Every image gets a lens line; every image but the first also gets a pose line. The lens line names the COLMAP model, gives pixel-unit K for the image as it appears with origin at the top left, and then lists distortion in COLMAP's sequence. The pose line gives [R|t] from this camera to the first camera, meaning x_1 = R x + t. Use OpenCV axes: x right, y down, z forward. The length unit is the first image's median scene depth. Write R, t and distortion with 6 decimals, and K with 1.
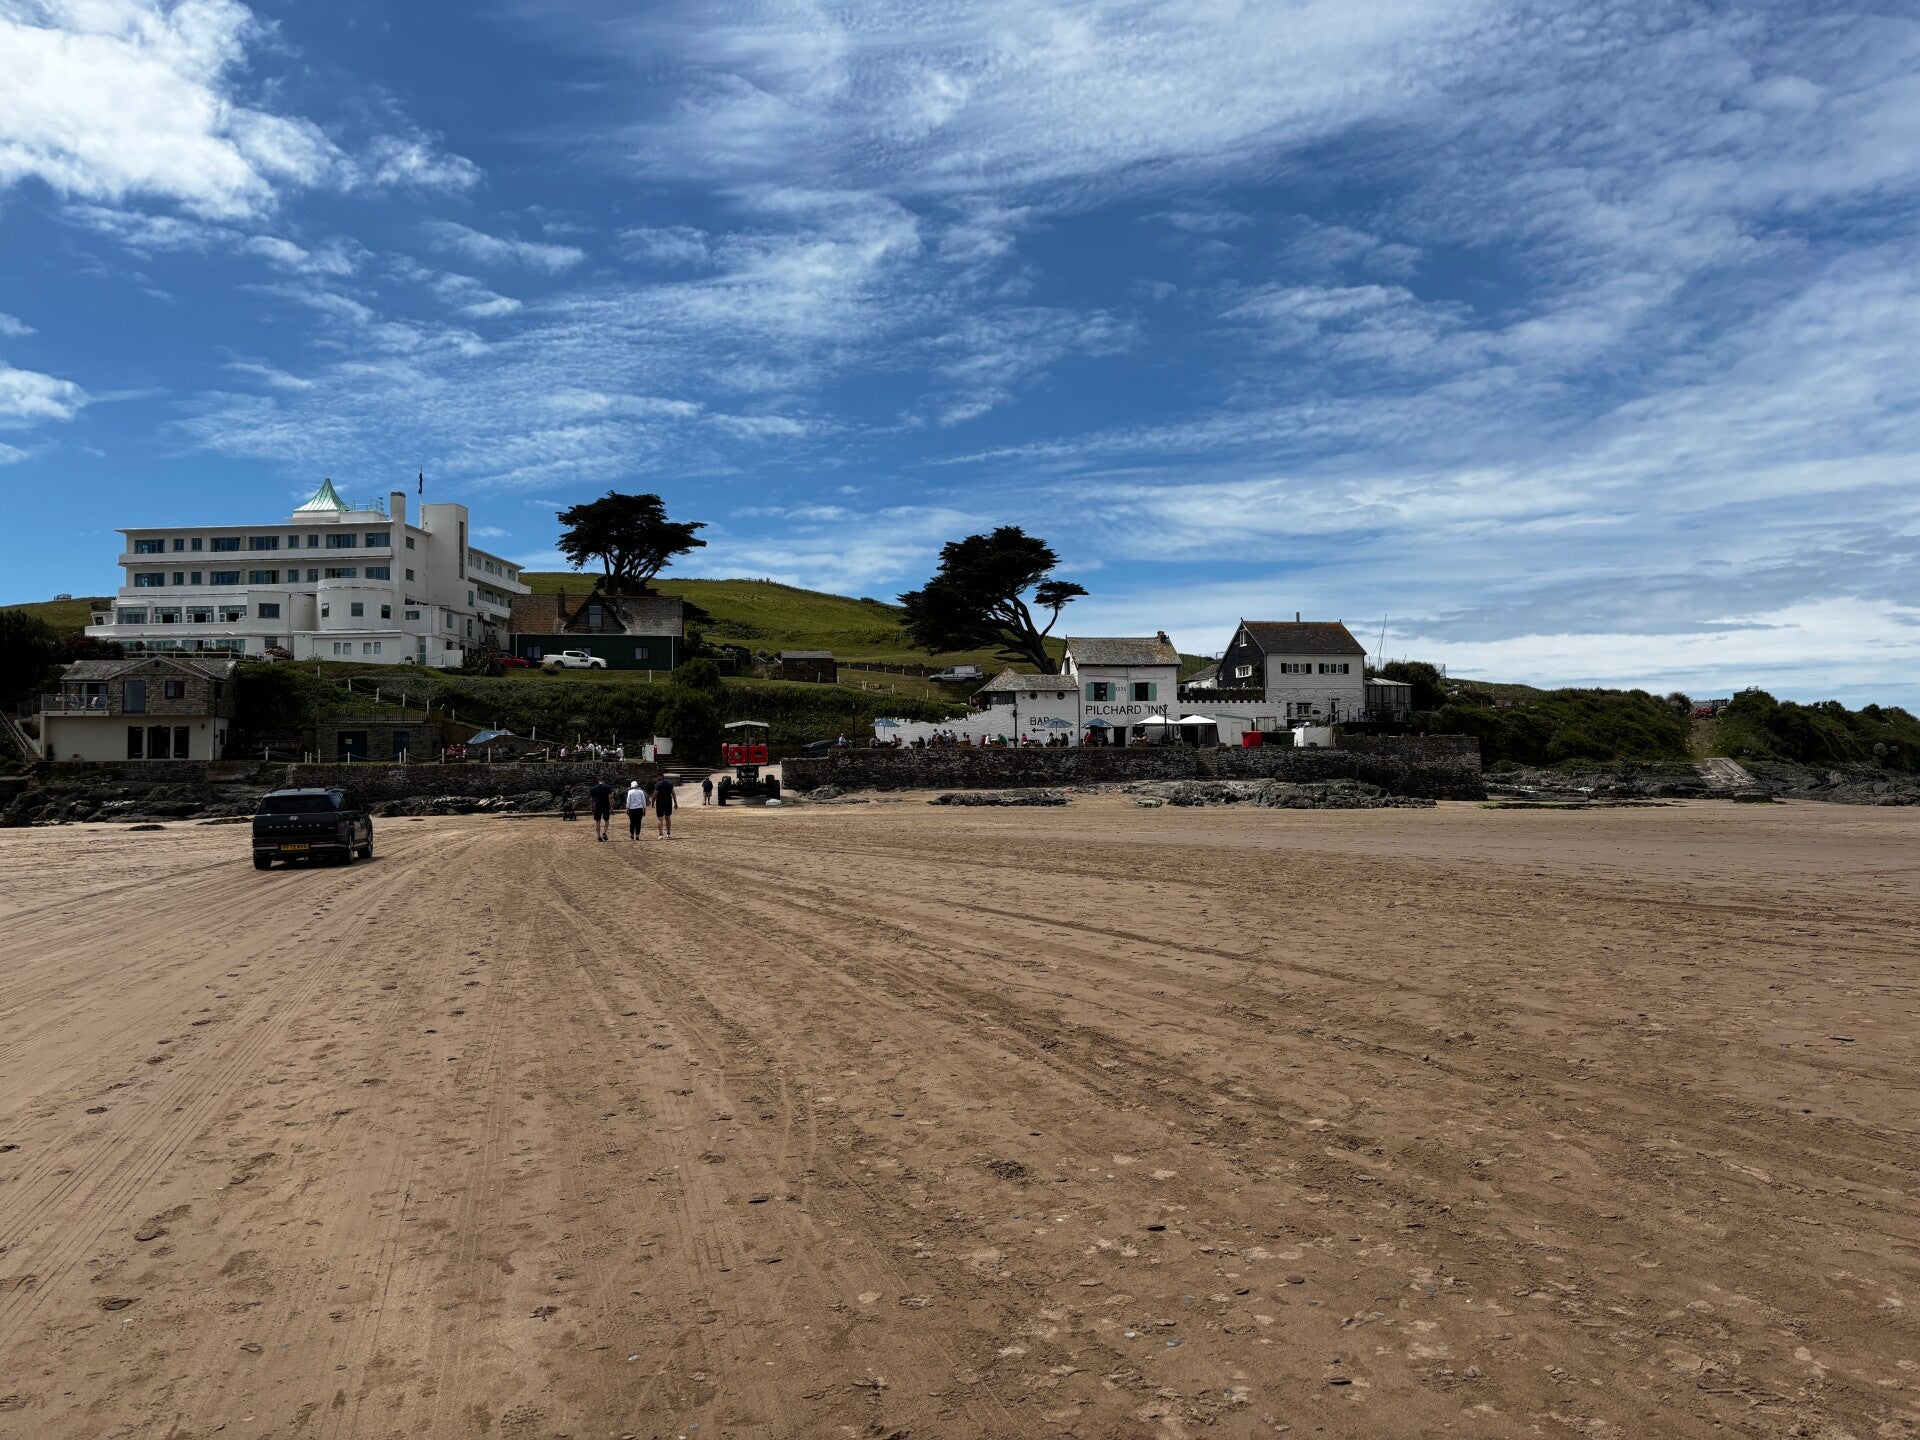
lens RADIAL K [[1445.8, 0, 960.0], [0, 1445.8, 720.0], [0, 0, 1]] dist [0.059656, -0.123738]
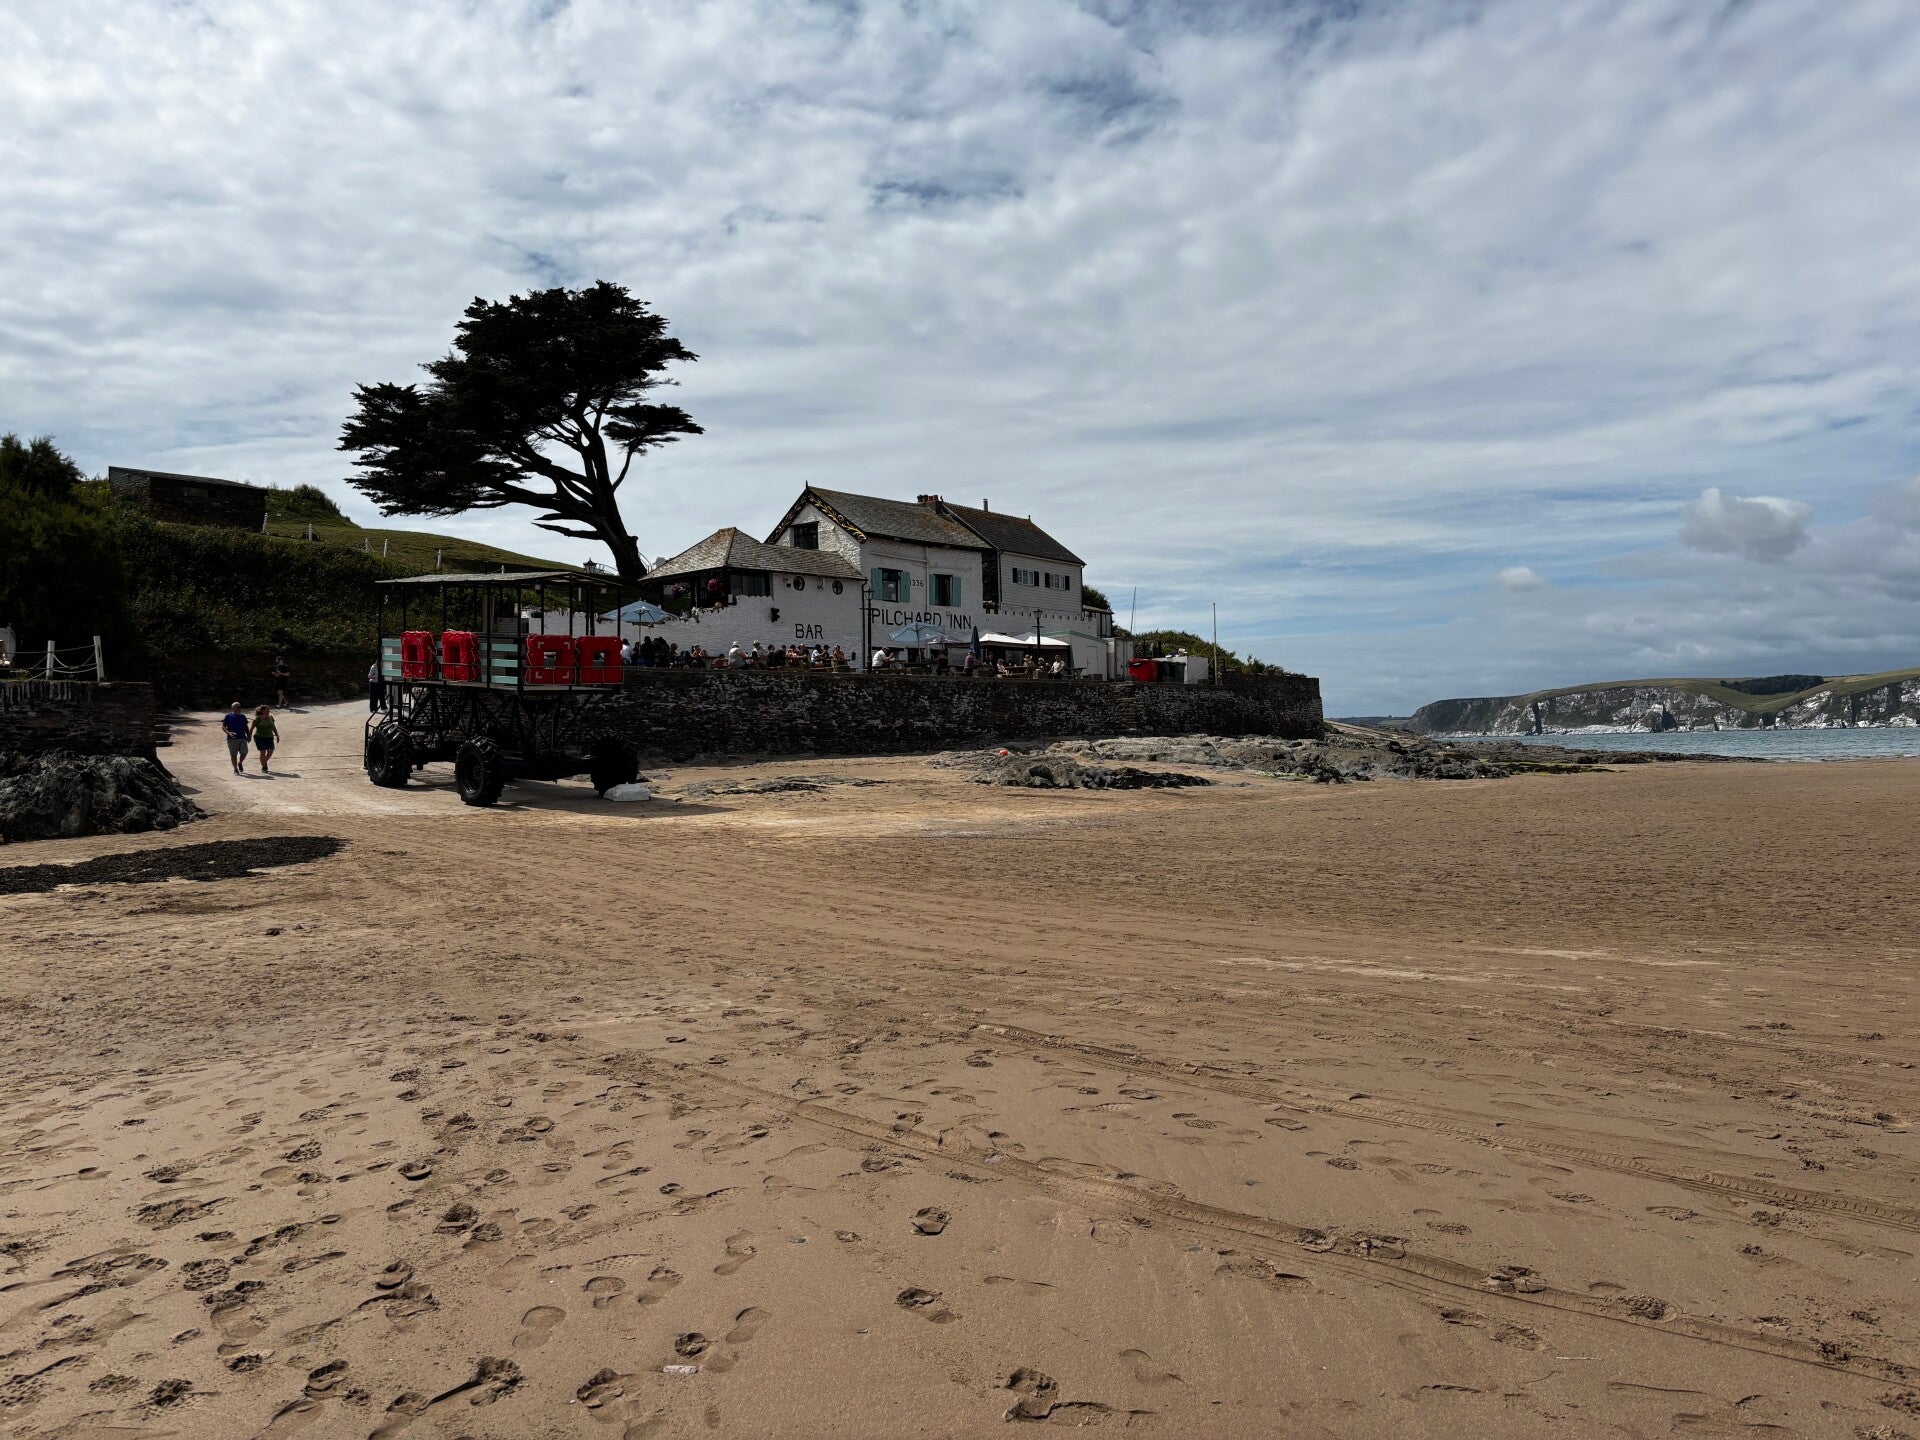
lens RADIAL K [[1445.8, 0, 960.0], [0, 1445.8, 720.0], [0, 0, 1]] dist [0.059656, -0.123738]
pose [[0.745102, 0.005081, 0.666931, -0.260528], [-0.011847, 0.999914, 0.005617, 0.029934], [-0.666845, -0.012086, 0.745098, 0.562951]]
